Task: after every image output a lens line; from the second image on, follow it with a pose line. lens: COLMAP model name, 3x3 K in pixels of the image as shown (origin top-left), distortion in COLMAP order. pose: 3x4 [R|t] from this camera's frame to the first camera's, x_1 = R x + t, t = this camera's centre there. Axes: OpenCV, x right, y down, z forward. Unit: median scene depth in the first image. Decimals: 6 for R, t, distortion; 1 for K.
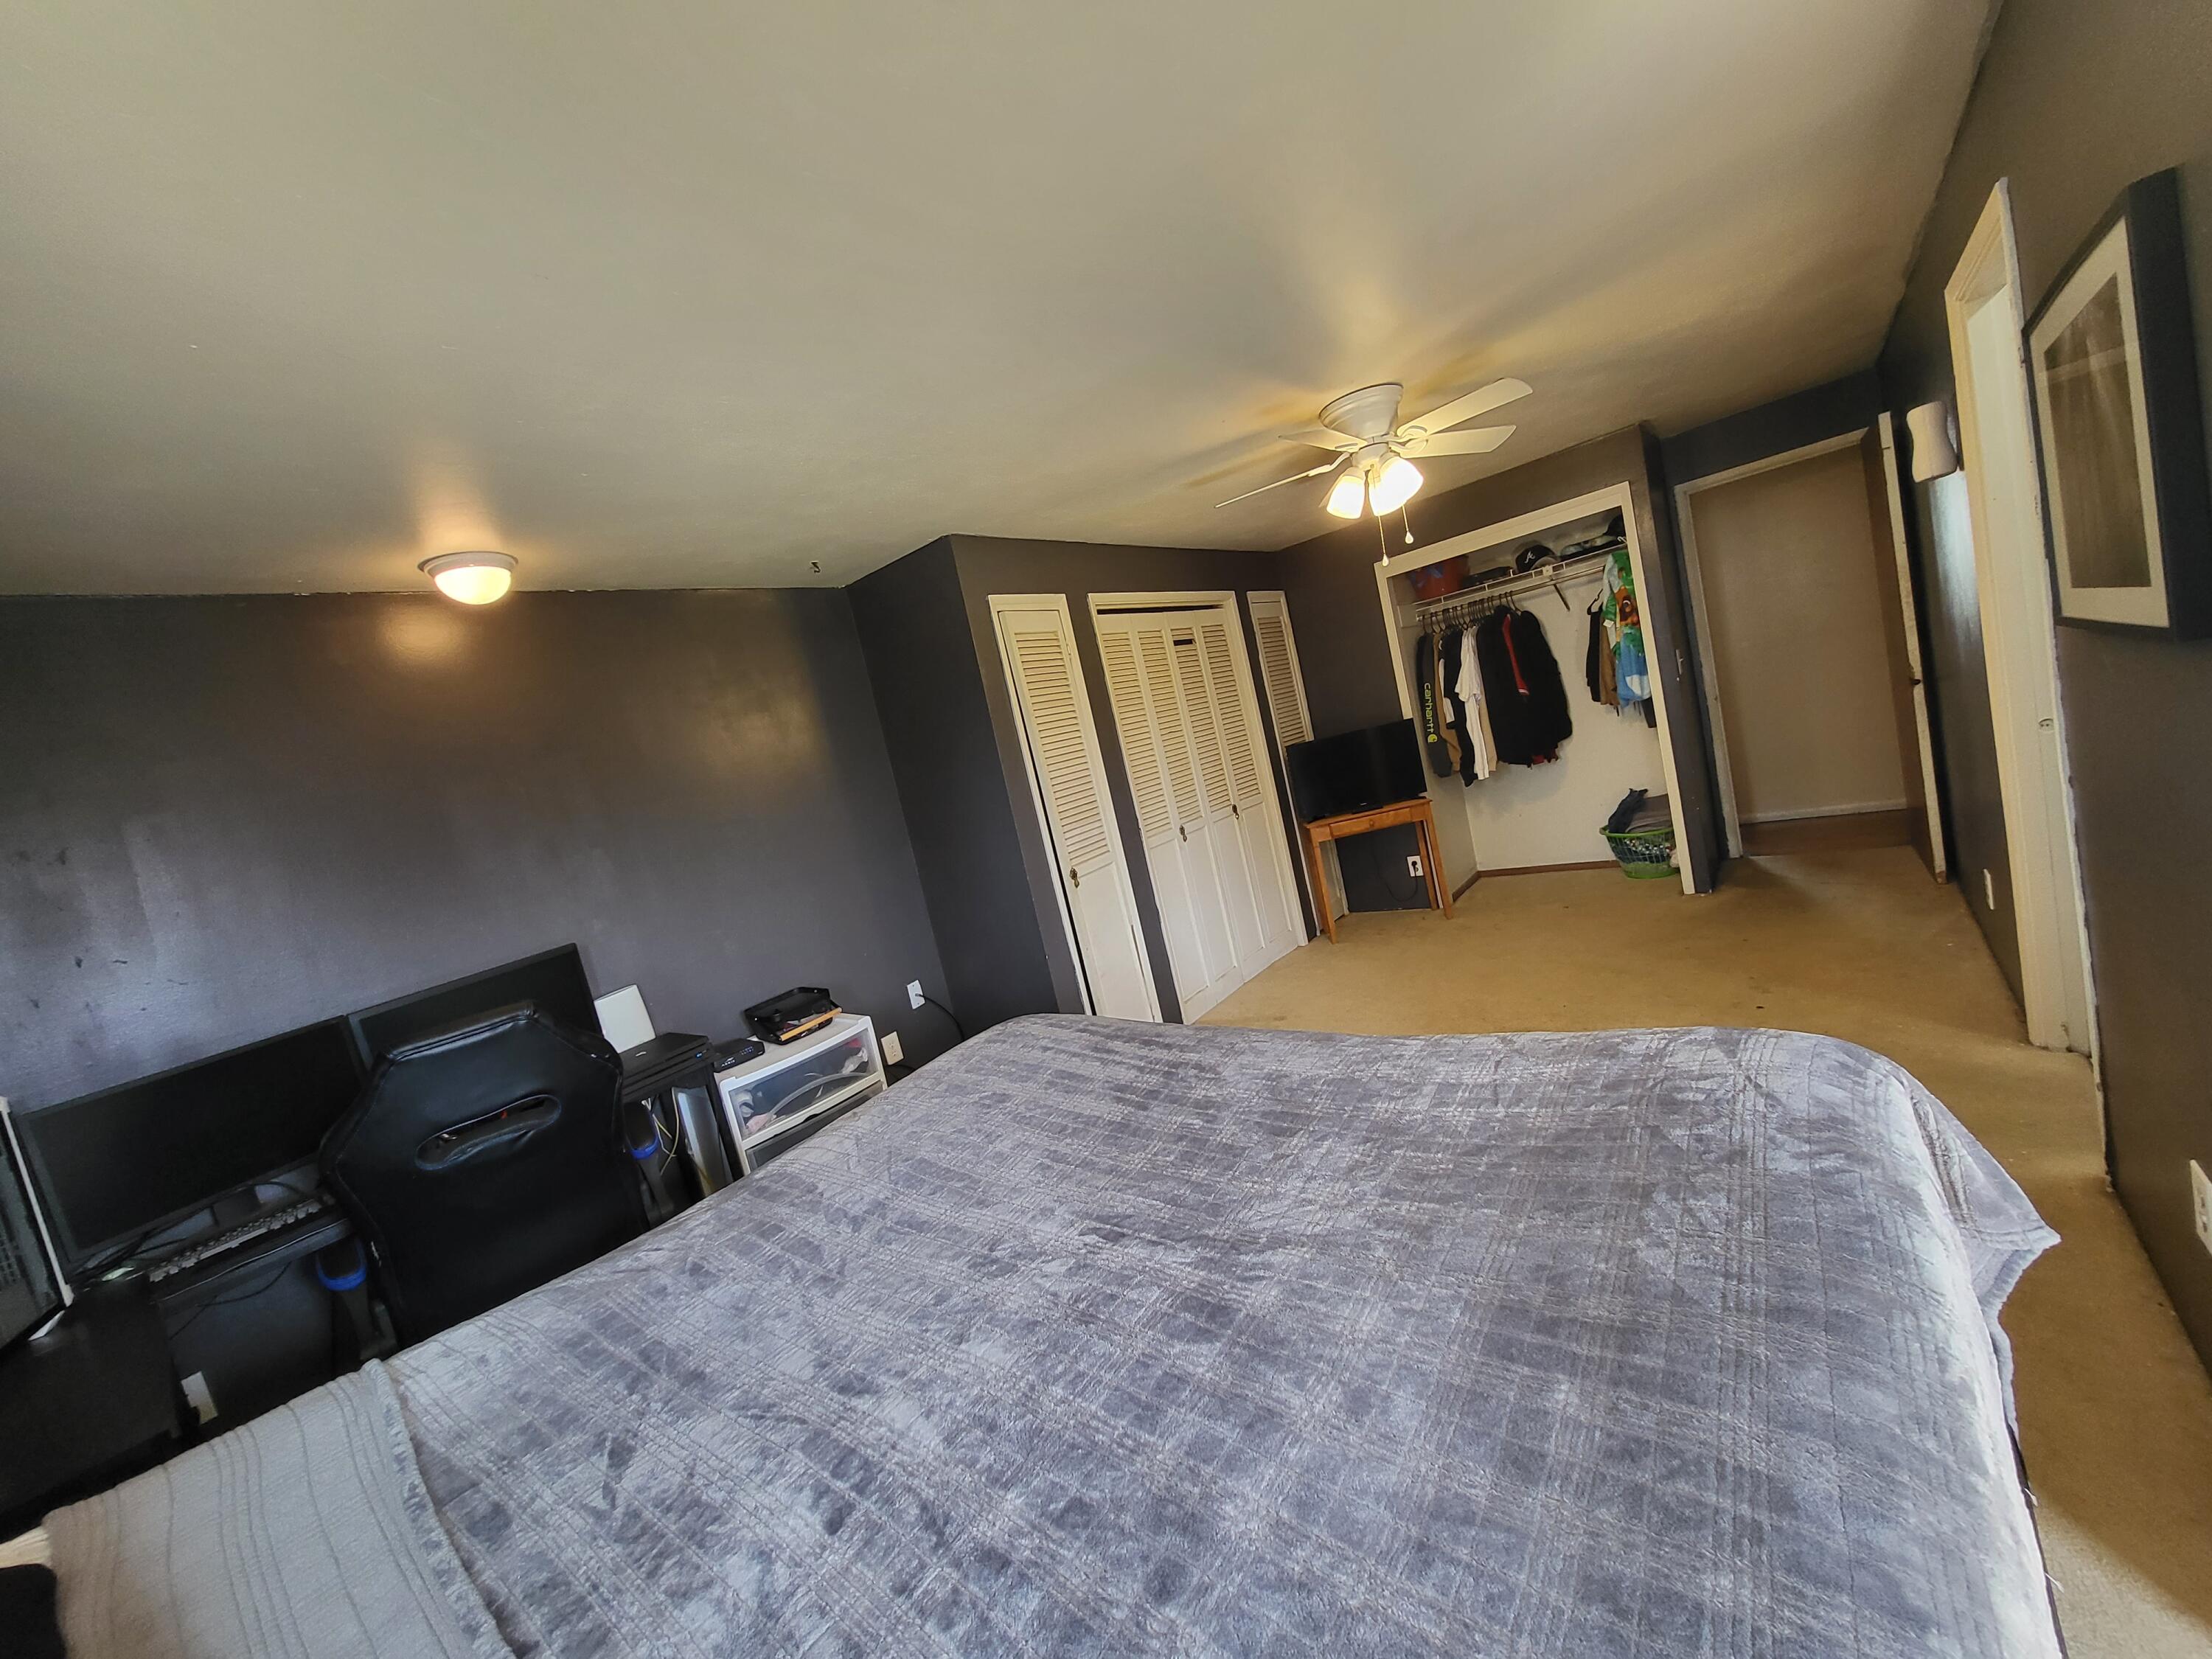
lens RADIAL K [[866.8, 0, 1104.0], [0, 866.8, 833.5], [0, 0, 1]] dist [0.002517, -0.001350]
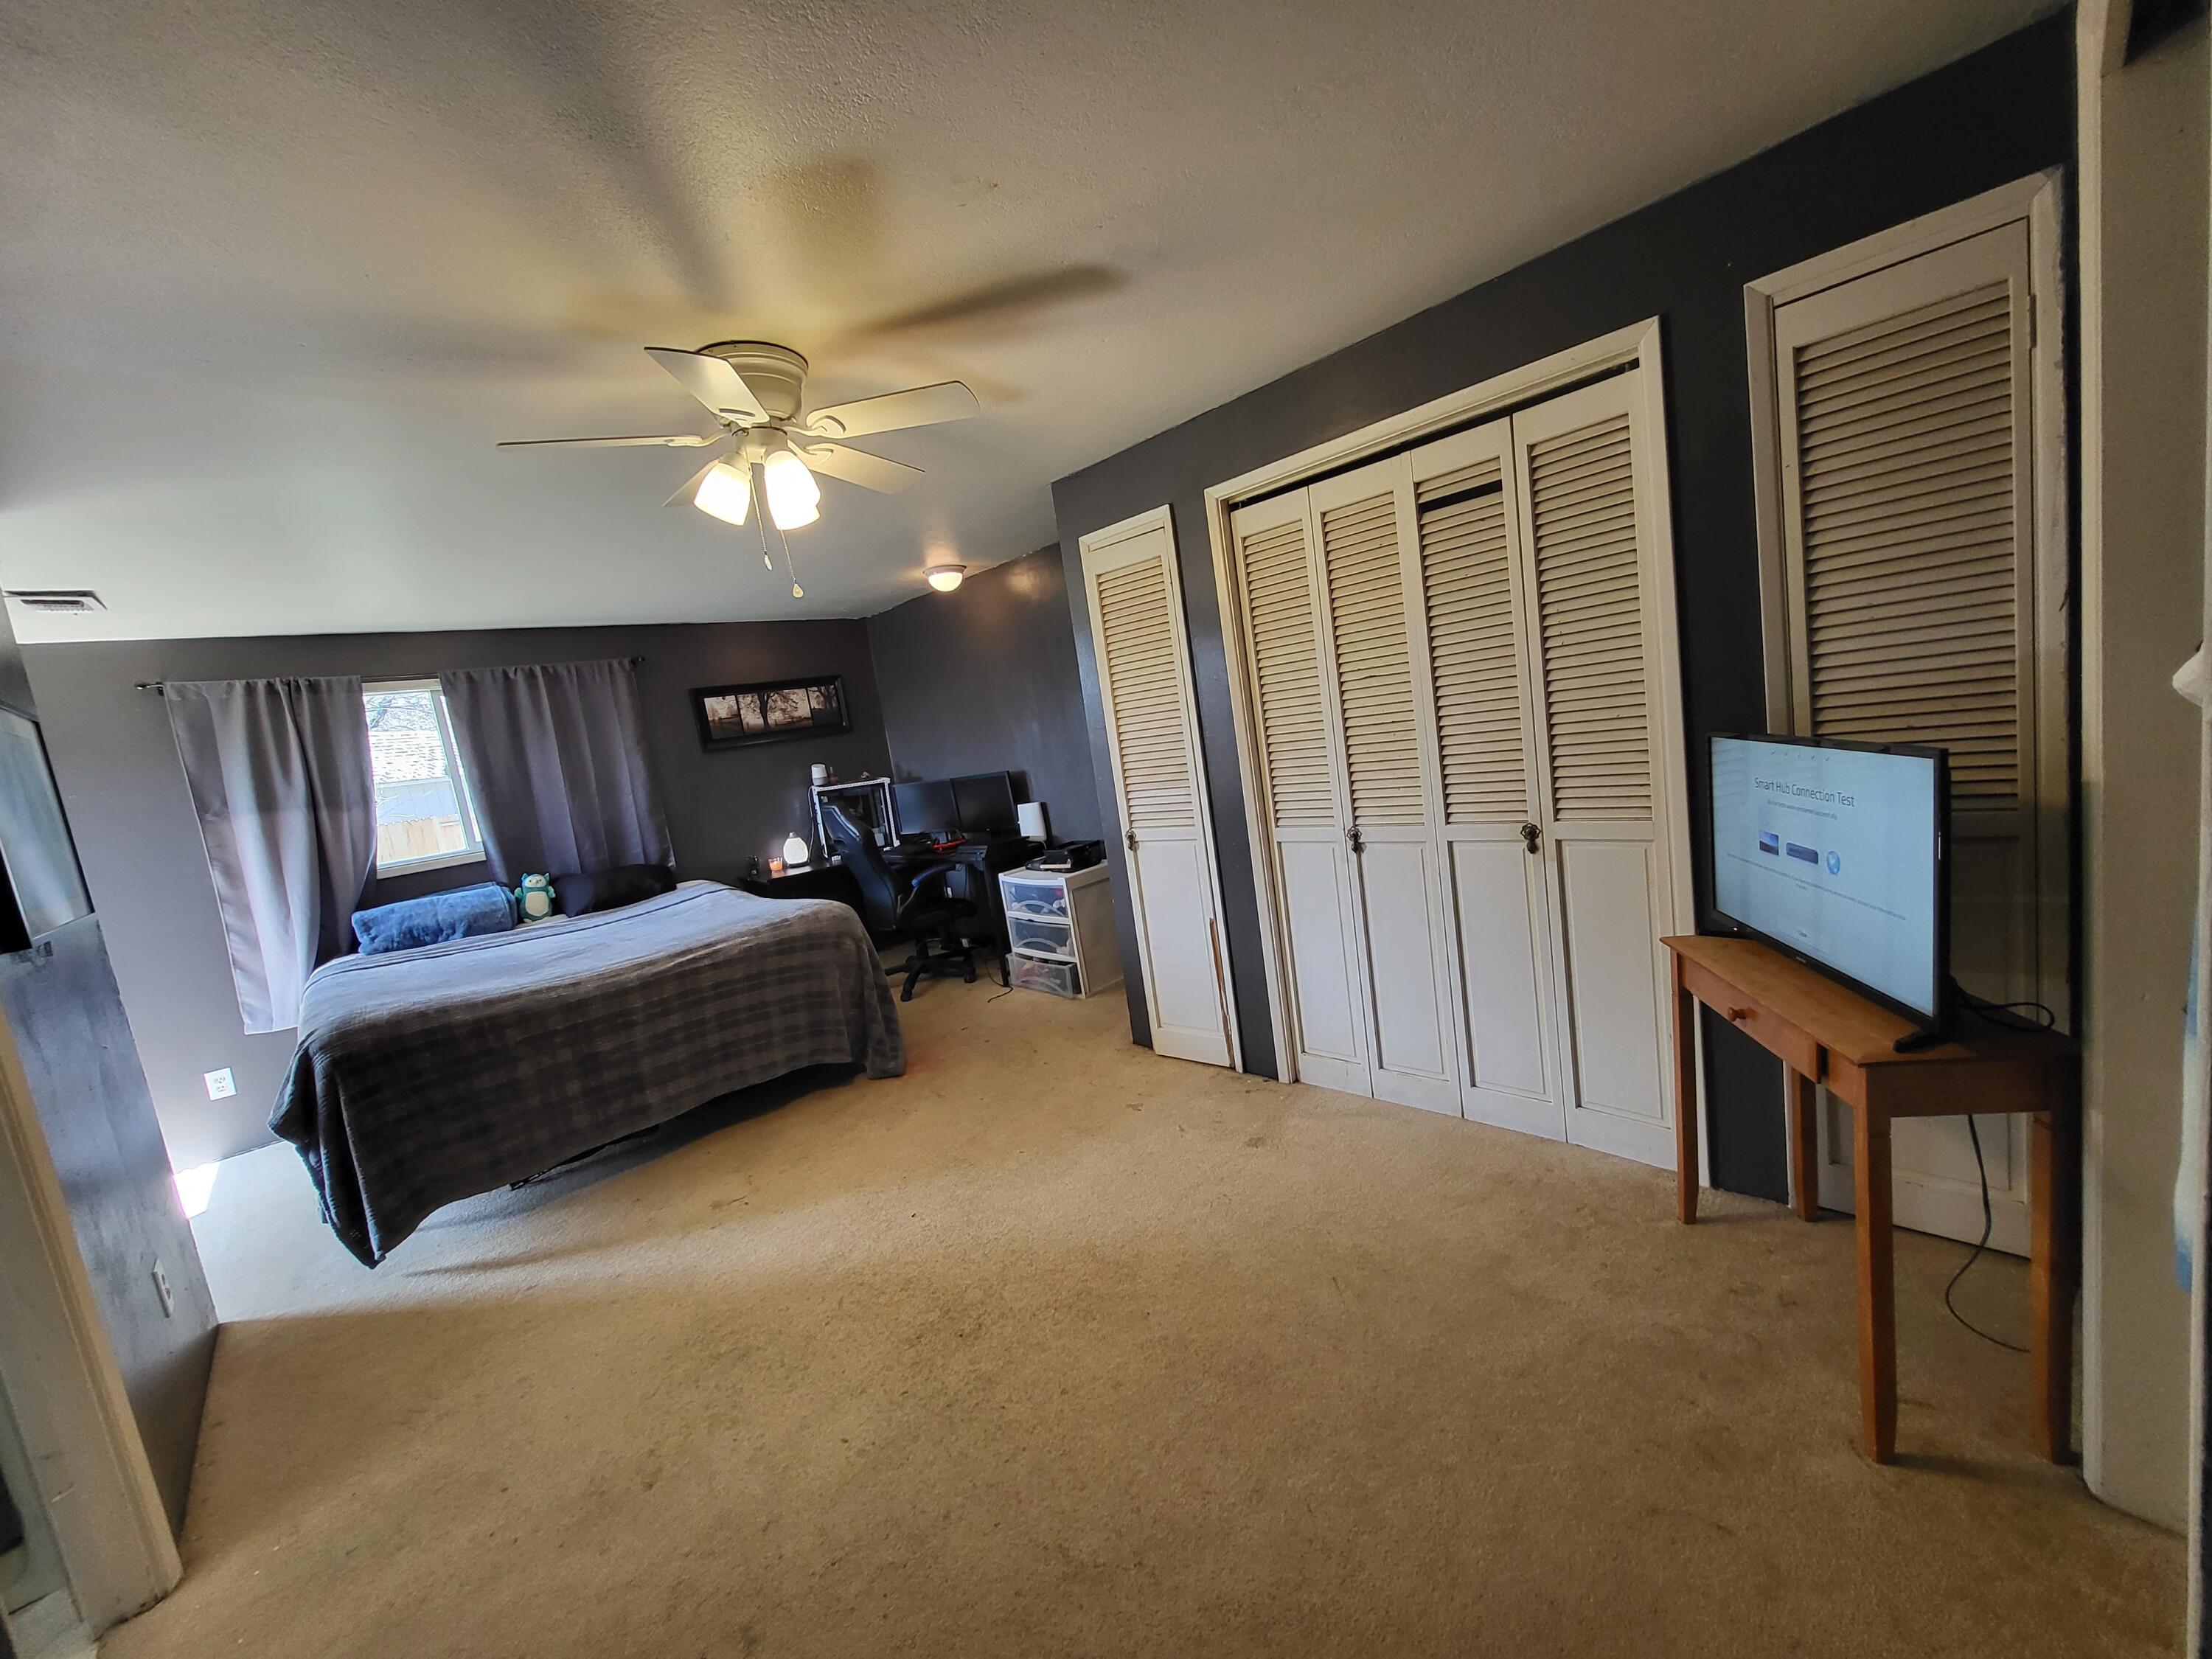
lens RADIAL K [[866.8, 0, 1113.6], [0, 866.8, 828.3], [0, 0, 1]] dist [0.002517, -0.001350]
pose [[-0.075600, 0.356733, -0.931142, 0.675248], [0.064275, 0.933616, 0.352462, -0.236674], [0.995064, -0.033203, -0.093511, 0.851184]]
